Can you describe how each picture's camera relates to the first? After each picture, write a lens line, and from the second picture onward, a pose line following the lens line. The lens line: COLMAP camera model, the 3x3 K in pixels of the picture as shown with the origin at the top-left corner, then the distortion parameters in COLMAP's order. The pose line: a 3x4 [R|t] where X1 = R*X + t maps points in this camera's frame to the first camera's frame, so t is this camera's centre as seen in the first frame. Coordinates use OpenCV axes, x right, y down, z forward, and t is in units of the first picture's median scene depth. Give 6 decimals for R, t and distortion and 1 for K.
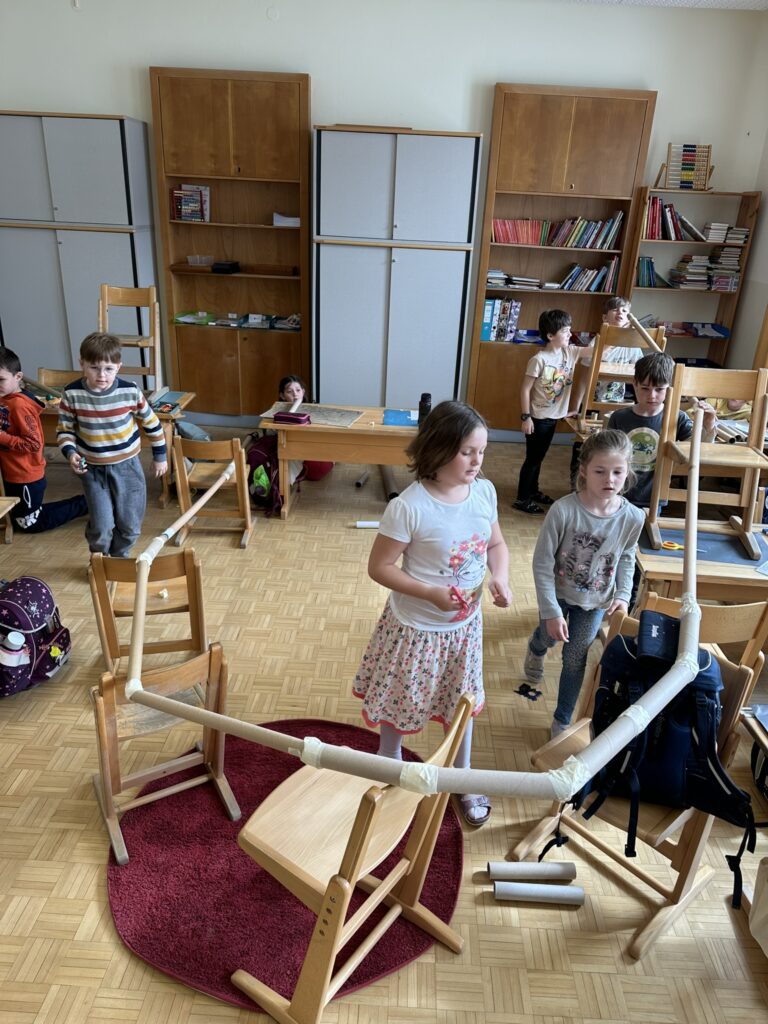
lens RADIAL K [[721.7, 0, 384.0], [0, 721.7, 512.0], [0, 0, 1]] dist [0.046431, -0.060247]
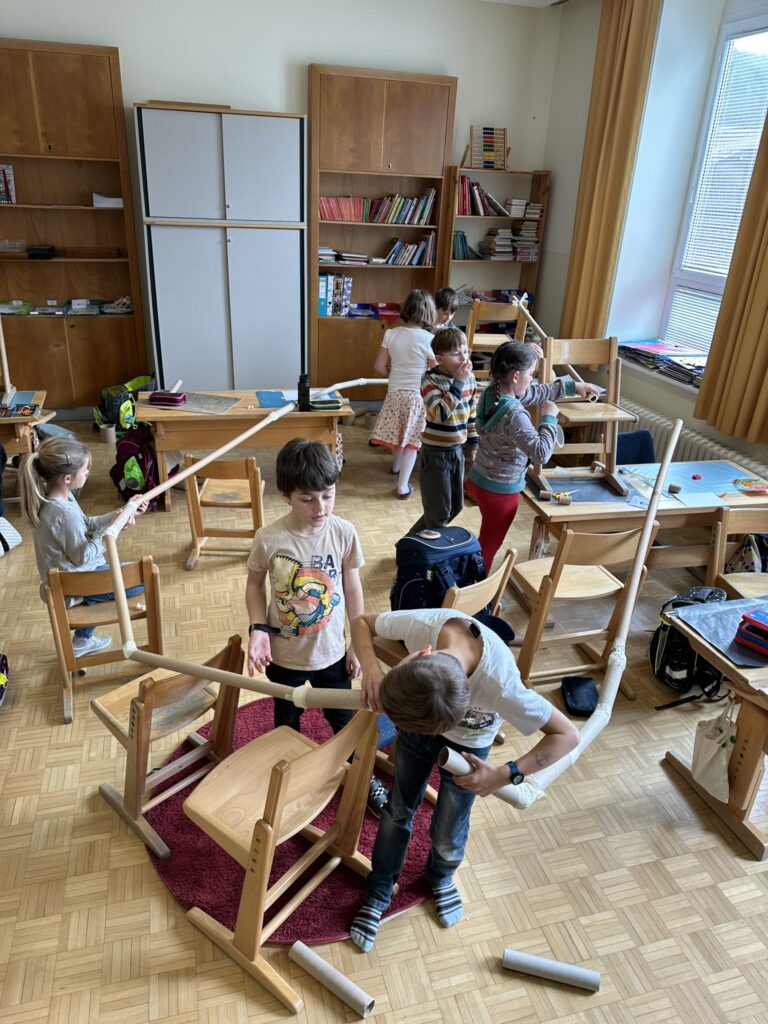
lens RADIAL K [[722.0, 0, 374.4], [0, 722.0, 512.0], [0, 0, 1]] dist [0.042015, -0.056274]
pose [[0.956057, -0.126649, 0.264416, -0.105563], [0.114212, 0.991523, 0.061956, -0.015000], [-0.270021, -0.029034, 0.962417, -0.028205]]
